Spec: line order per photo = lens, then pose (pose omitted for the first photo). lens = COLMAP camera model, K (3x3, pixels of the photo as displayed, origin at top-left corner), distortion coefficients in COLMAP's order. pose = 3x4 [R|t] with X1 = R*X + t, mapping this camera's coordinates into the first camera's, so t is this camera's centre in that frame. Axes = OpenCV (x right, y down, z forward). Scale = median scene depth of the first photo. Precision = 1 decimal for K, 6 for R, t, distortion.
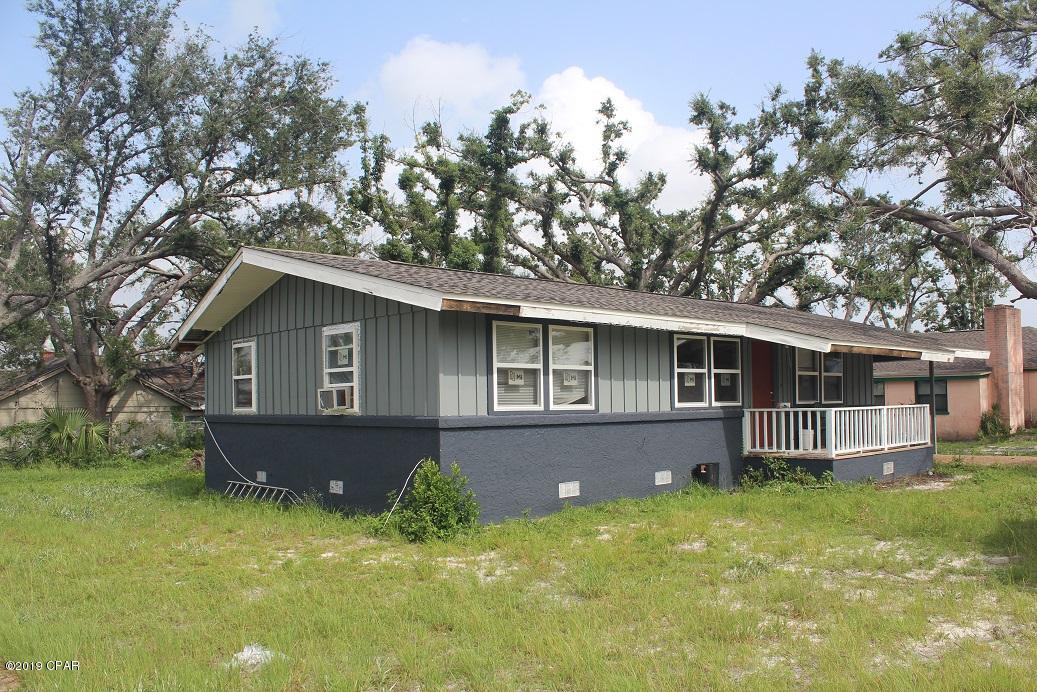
lens RADIAL K [[869.5, 0, 533.9], [0, 869.5, 363.8], [0, 0, 1]] dist [-0.217696, 0.245489]
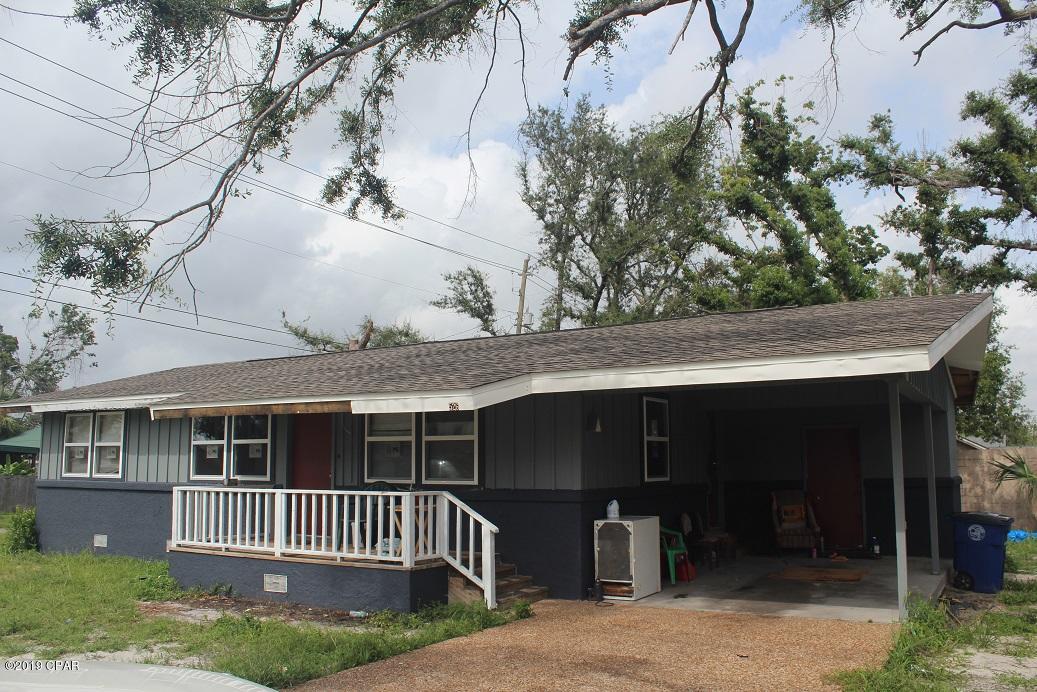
lens RADIAL K [[869.5, 0, 533.9], [0, 869.5, 363.8], [0, 0, 1]] dist [-0.217696, 0.245489]
pose [[0.272306, -0.113962, -0.955438, 1.316311], [0.037285, 0.993465, -0.107871, 0.039442], [0.961488, -0.006249, 0.274775, 1.194652]]
